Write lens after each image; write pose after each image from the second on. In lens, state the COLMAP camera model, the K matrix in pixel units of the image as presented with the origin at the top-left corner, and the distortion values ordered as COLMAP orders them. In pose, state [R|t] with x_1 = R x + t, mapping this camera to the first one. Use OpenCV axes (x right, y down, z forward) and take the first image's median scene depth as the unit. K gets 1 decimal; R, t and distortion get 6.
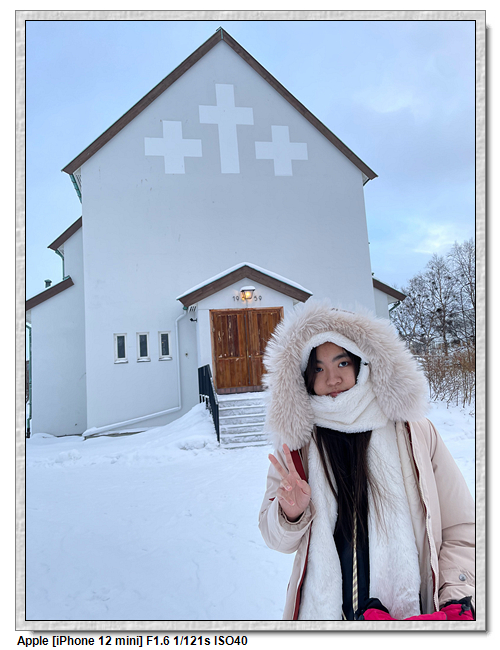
lens RADIAL K [[456.2, 0, 259.6], [0, 456.2, 321.6], [0, 0, 1]] dist [0.028422, -0.019341]
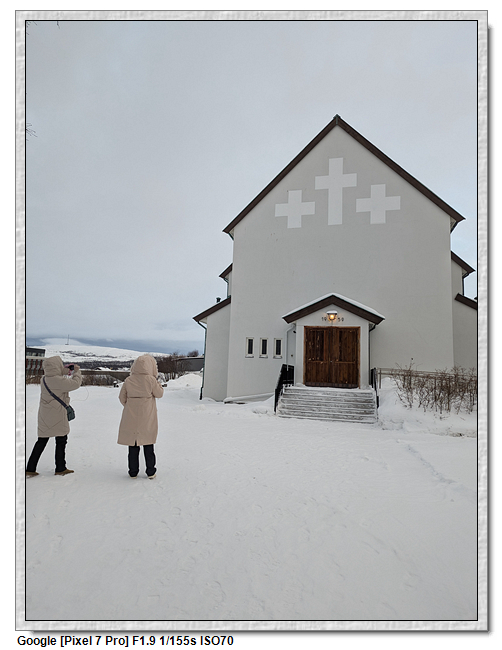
lens RADIAL K [[429.7, 0, 242.7], [0, 429.7, 310.8], [0, 0, 1]] dist [0.062995, -0.014415]
pose [[0.893592, 0.044885, -0.446631, 0.304194], [-0.053737, 0.998529, -0.007163, -0.051410], [0.445653, 0.030401, 0.894690, -0.283300]]
